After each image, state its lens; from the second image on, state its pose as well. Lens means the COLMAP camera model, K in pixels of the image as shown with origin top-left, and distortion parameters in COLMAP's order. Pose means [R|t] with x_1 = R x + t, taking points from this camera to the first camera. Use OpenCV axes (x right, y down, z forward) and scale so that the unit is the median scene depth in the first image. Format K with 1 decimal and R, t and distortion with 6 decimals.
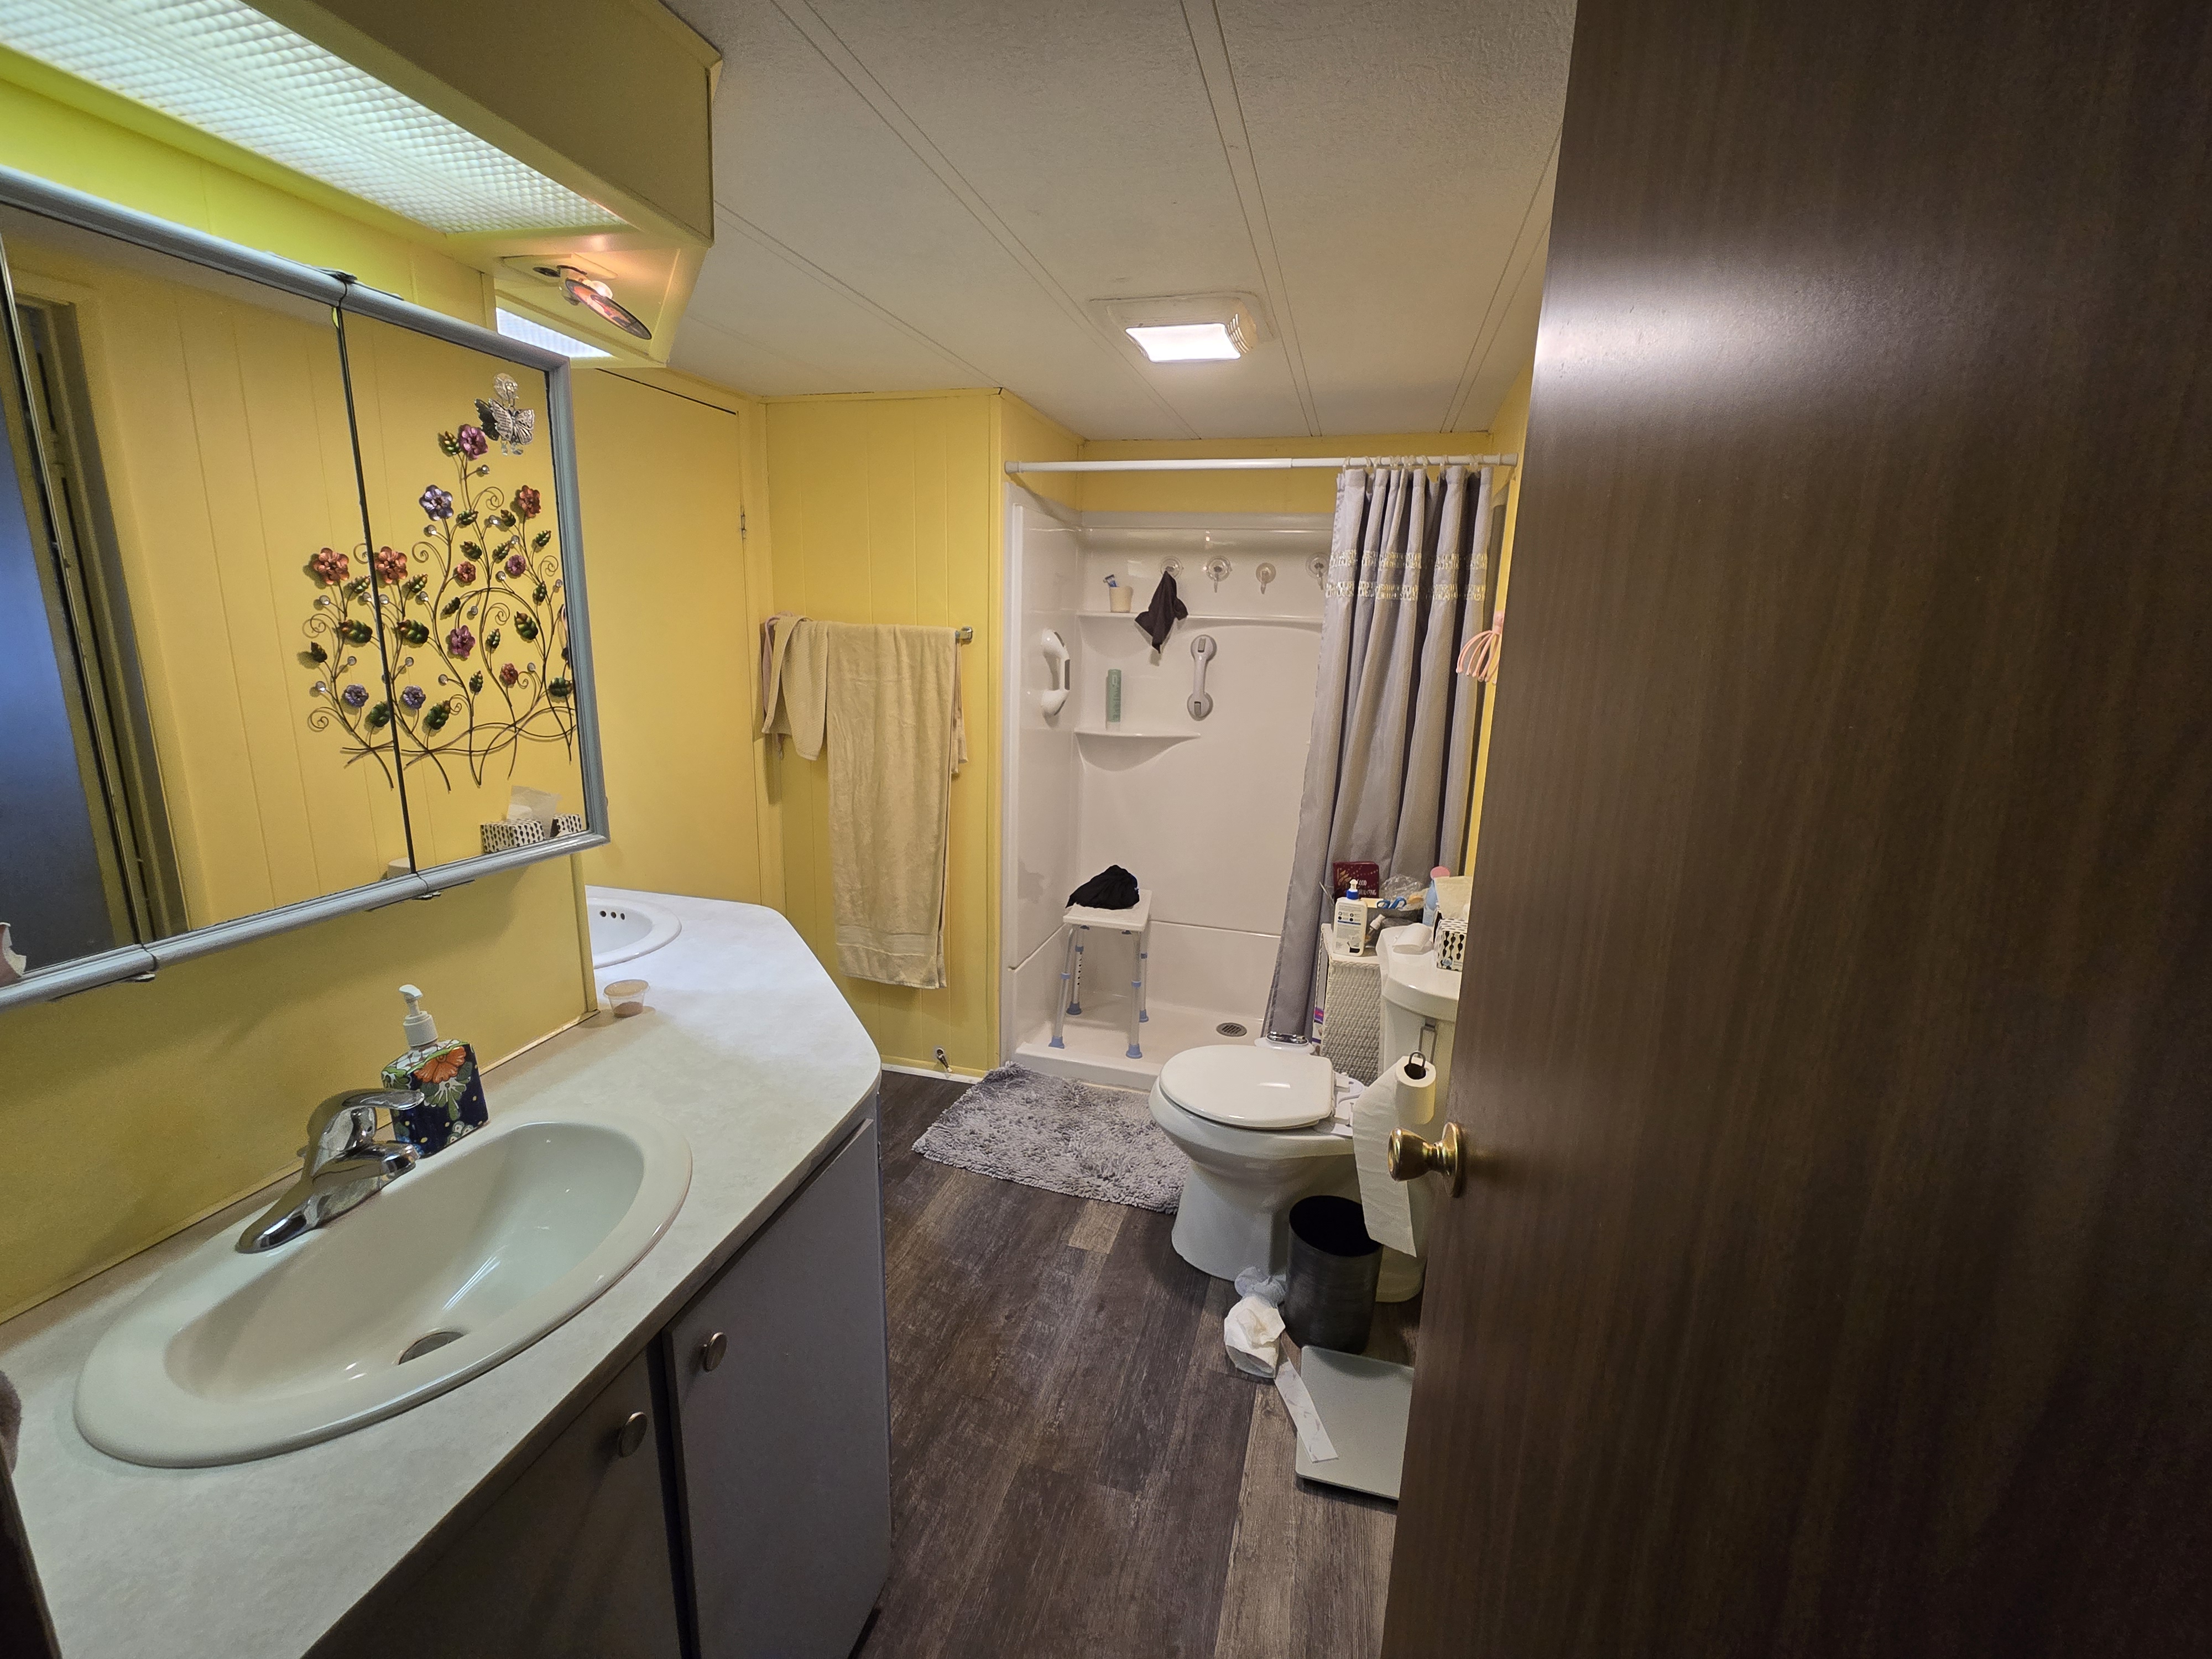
lens RADIAL K [[908.4, 0, 1111.5], [0, 908.4, 826.7], [0, 0, 1]] dist [0.000871, 0.000664]
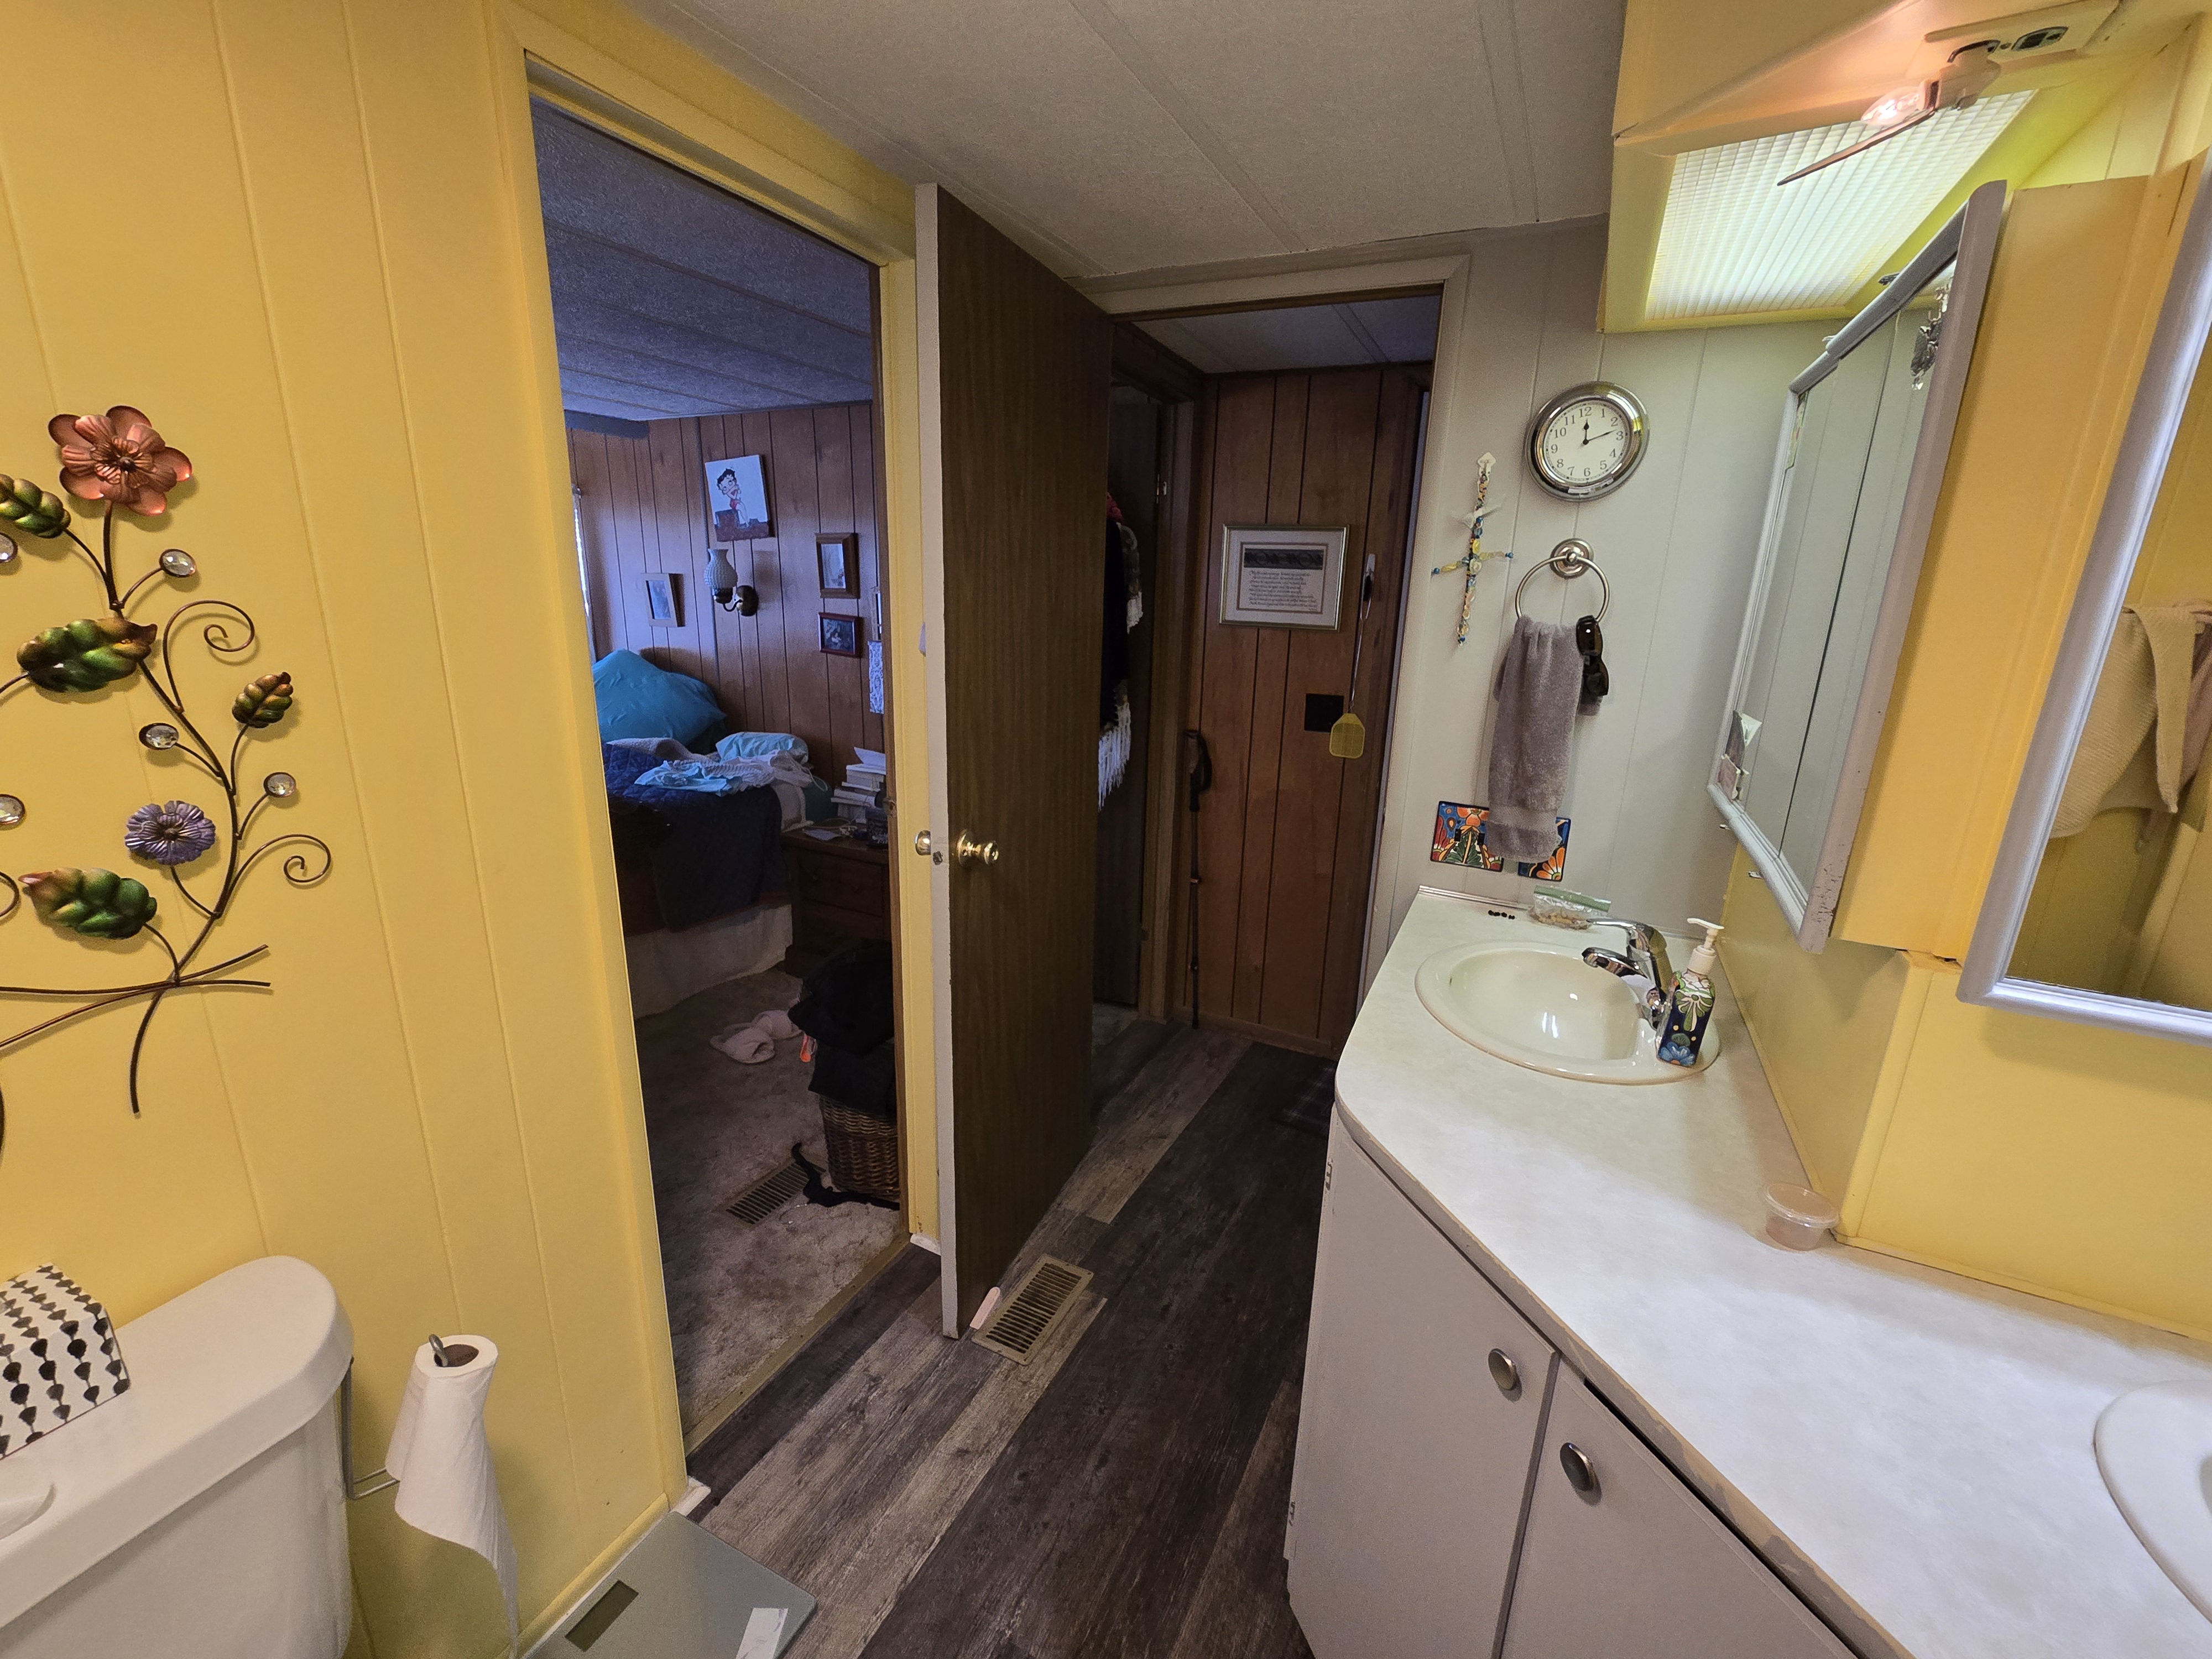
lens RADIAL K [[908.4, 0, 1109.5], [0, 908.4, 818.4], [0, 0, 1]] dist [0.000871, 0.000664]
pose [[-0.979165, -0.099774, 0.176865, -0.147925], [-0.006228, 0.885315, 0.464950, -0.338730], [-0.202971, 0.454161, -0.867491, 1.489456]]
